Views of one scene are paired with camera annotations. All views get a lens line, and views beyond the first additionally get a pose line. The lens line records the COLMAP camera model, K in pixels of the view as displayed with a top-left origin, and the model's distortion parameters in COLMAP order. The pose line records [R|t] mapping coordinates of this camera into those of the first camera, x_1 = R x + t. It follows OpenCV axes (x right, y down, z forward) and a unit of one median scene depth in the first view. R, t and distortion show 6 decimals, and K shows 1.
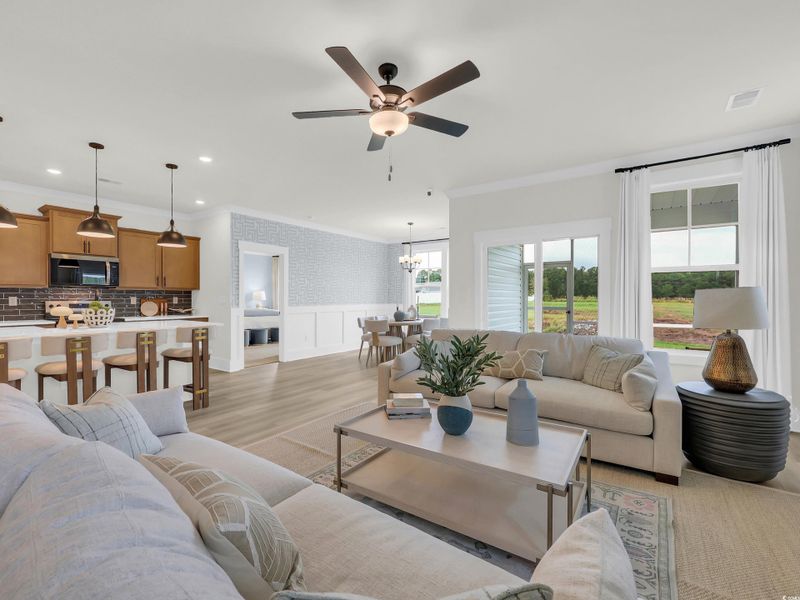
lens RADIAL K [[362.6, 0, 398.3], [0, 362.6, 299.2], [0, 0, 1]] dist [0.000657, 0.000071]
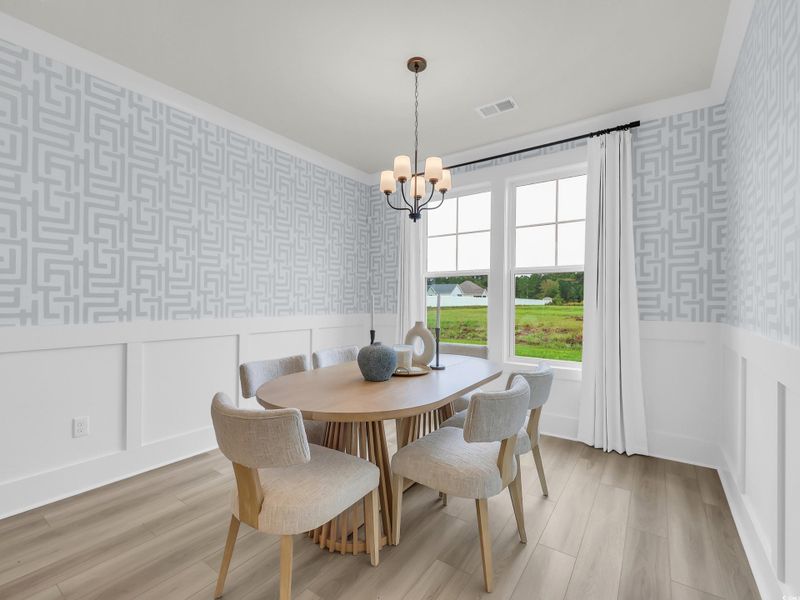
lens RADIAL K [[362.6, 0, 401.1], [0, 362.6, 300.3], [0, 0, 1]] dist [0.000657, 0.000071]
pose [[0.999946, 0.007039, -0.007626, 0.024178], [-0.007073, 0.999965, -0.004431, -0.002103], [0.007594, 0.004484, 0.999961, 0.680859]]
